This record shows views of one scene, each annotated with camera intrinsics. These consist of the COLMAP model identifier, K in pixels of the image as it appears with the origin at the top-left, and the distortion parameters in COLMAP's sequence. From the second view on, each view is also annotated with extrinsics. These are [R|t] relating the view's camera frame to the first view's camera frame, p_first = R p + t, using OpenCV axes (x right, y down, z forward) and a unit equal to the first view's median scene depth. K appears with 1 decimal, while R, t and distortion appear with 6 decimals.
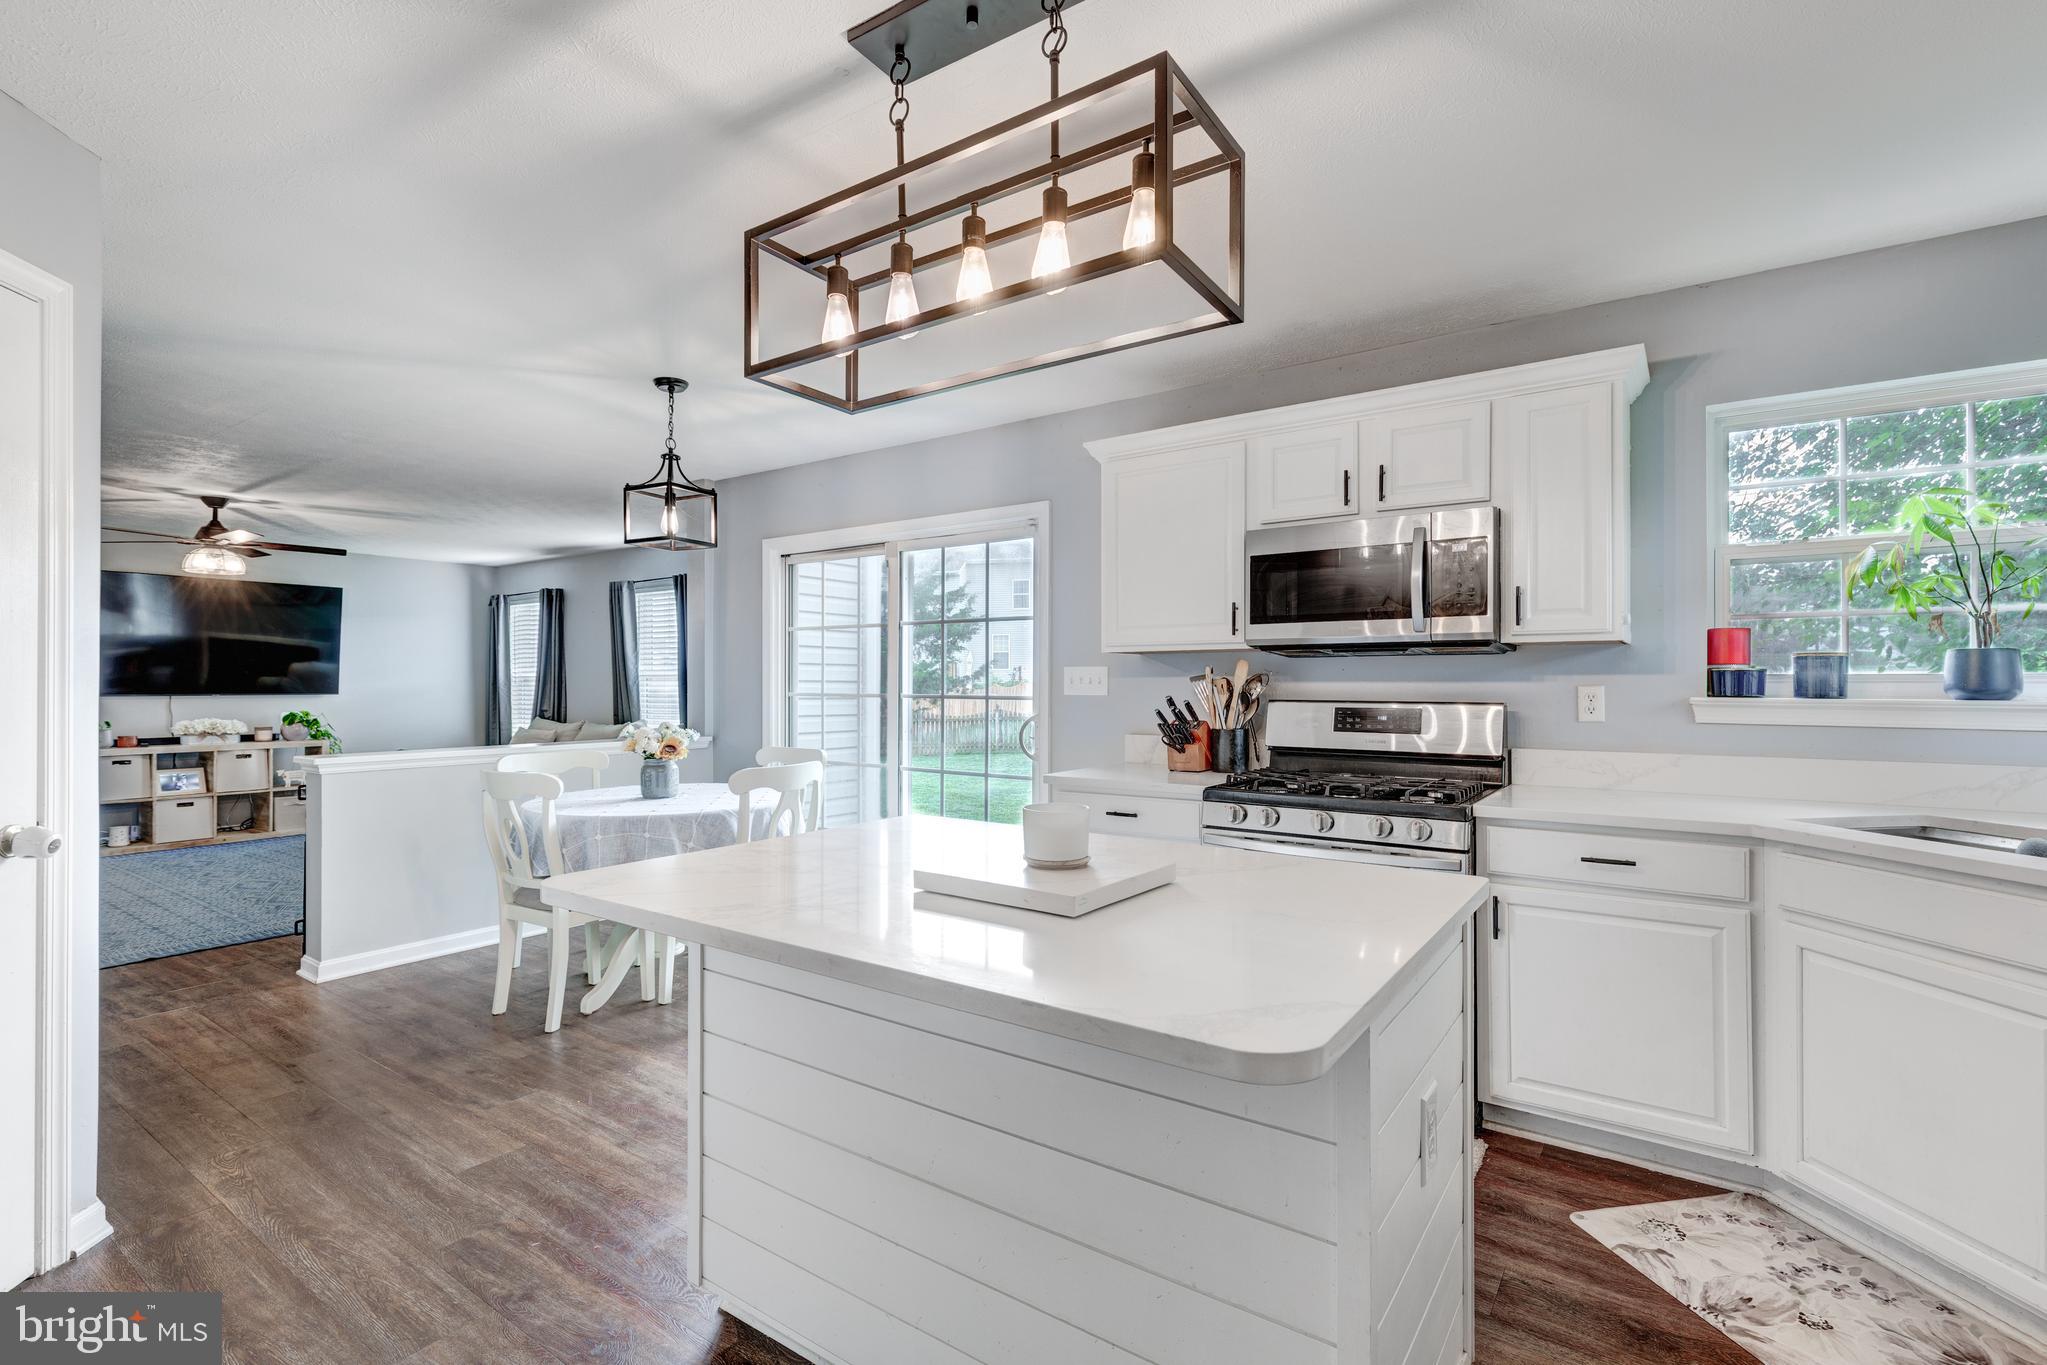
lens RADIAL K [[937.6, 0, 1055.6], [0, 937.6, 678.6], [0, 0, 1]] dist [0.008841, -0.000322]
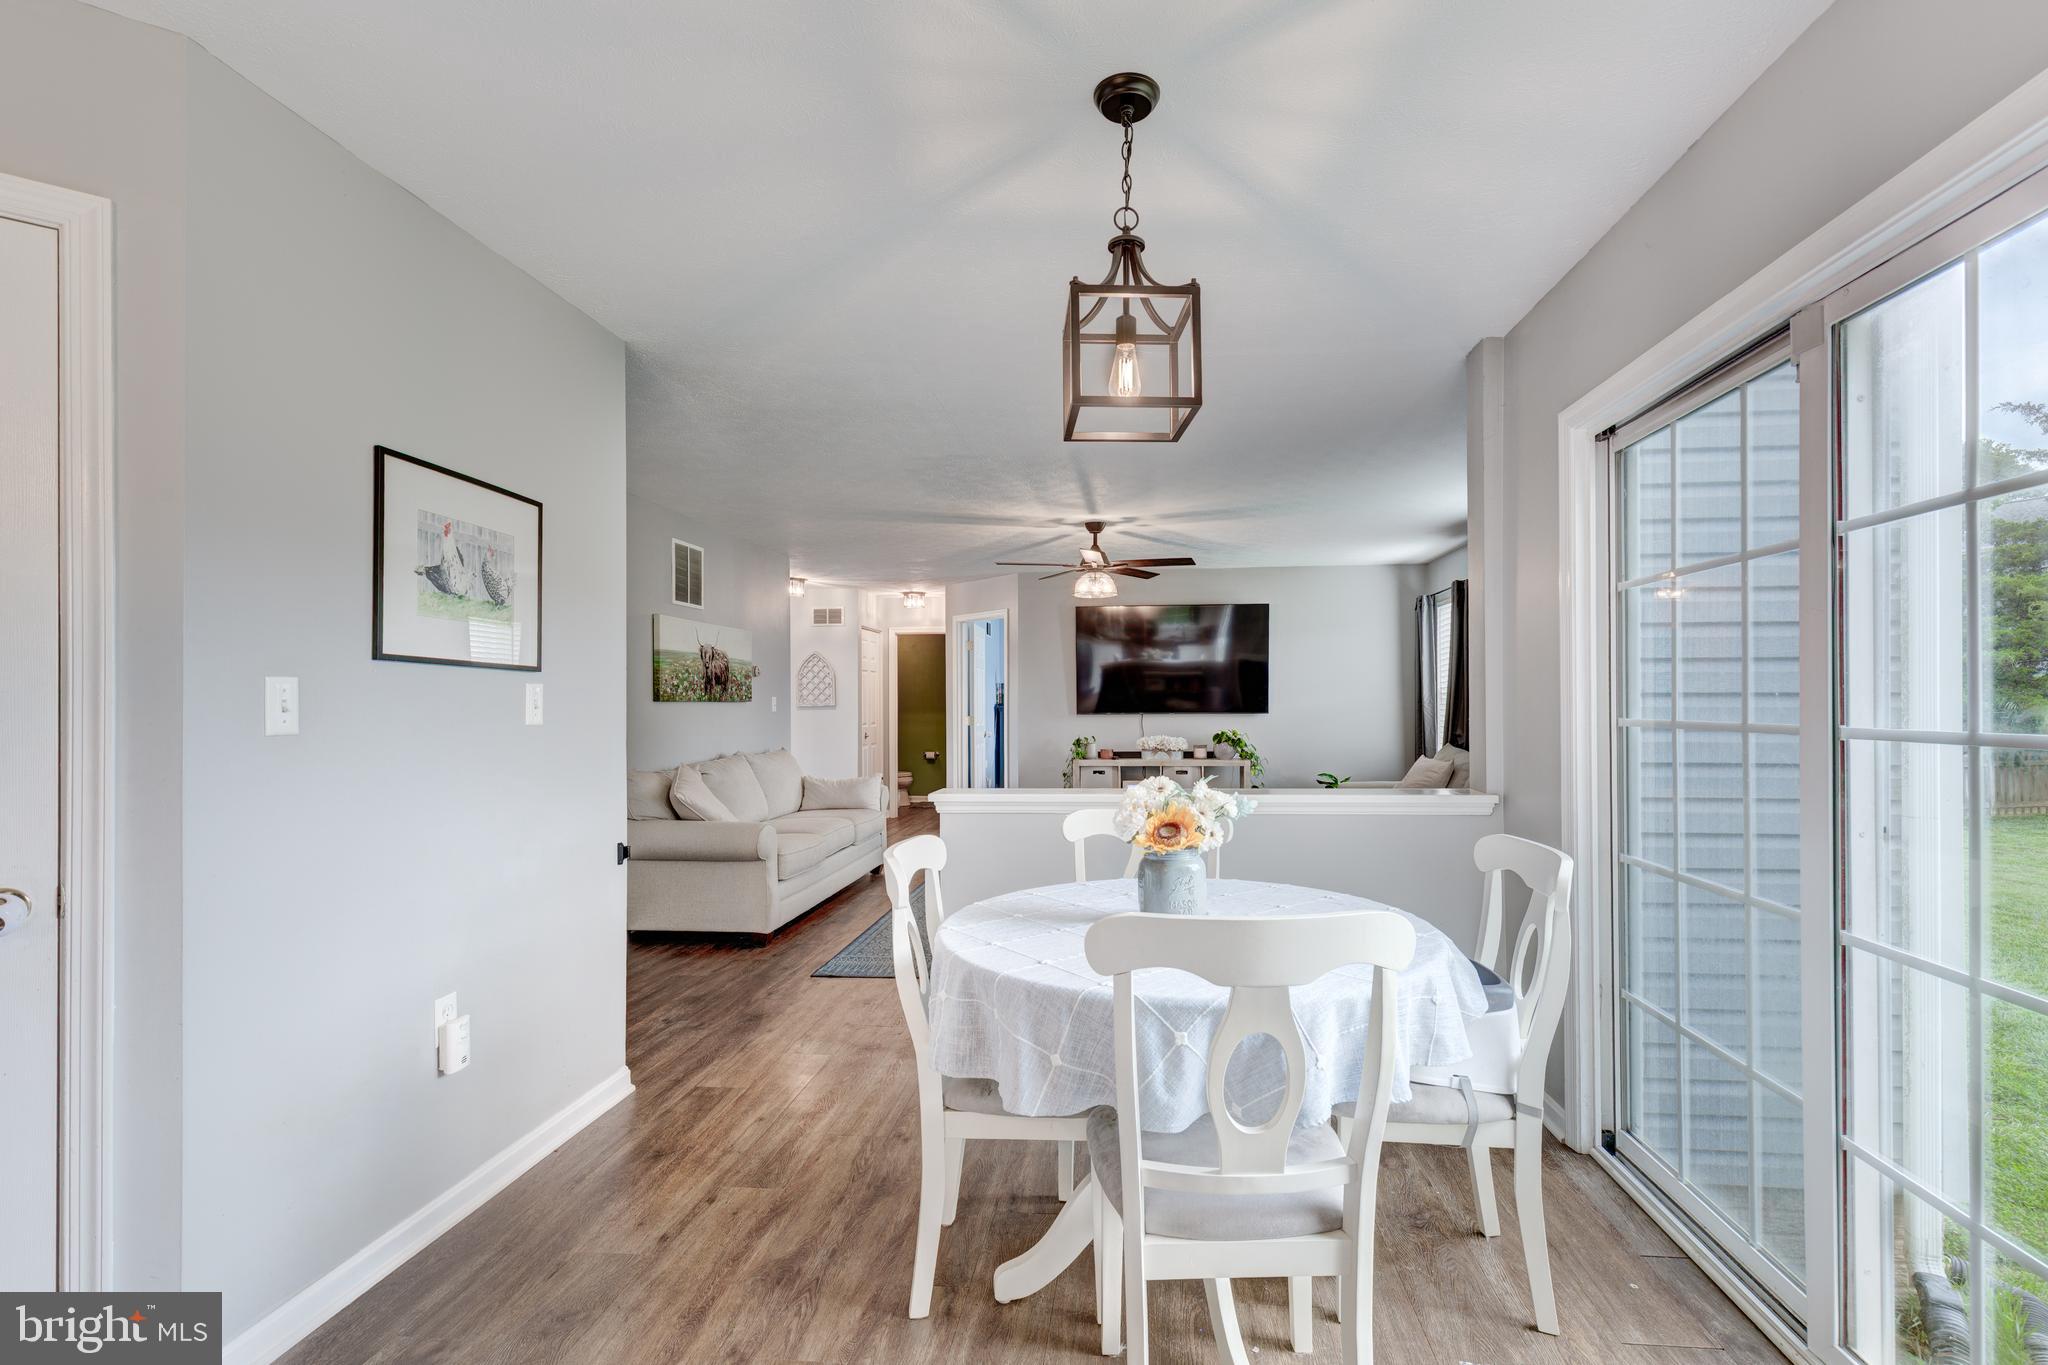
lens RADIAL K [[938.0, 0, 1061.6], [0, 938.0, 694.9], [0, 0, 1]] dist [0.008841, -0.000322]
pose [[0.466946, -0.010979, -0.884218, 0.007608], [0.010439, 0.999922, -0.006903, 0.003626], [0.884224, -0.006007, 0.467024, 0.711260]]
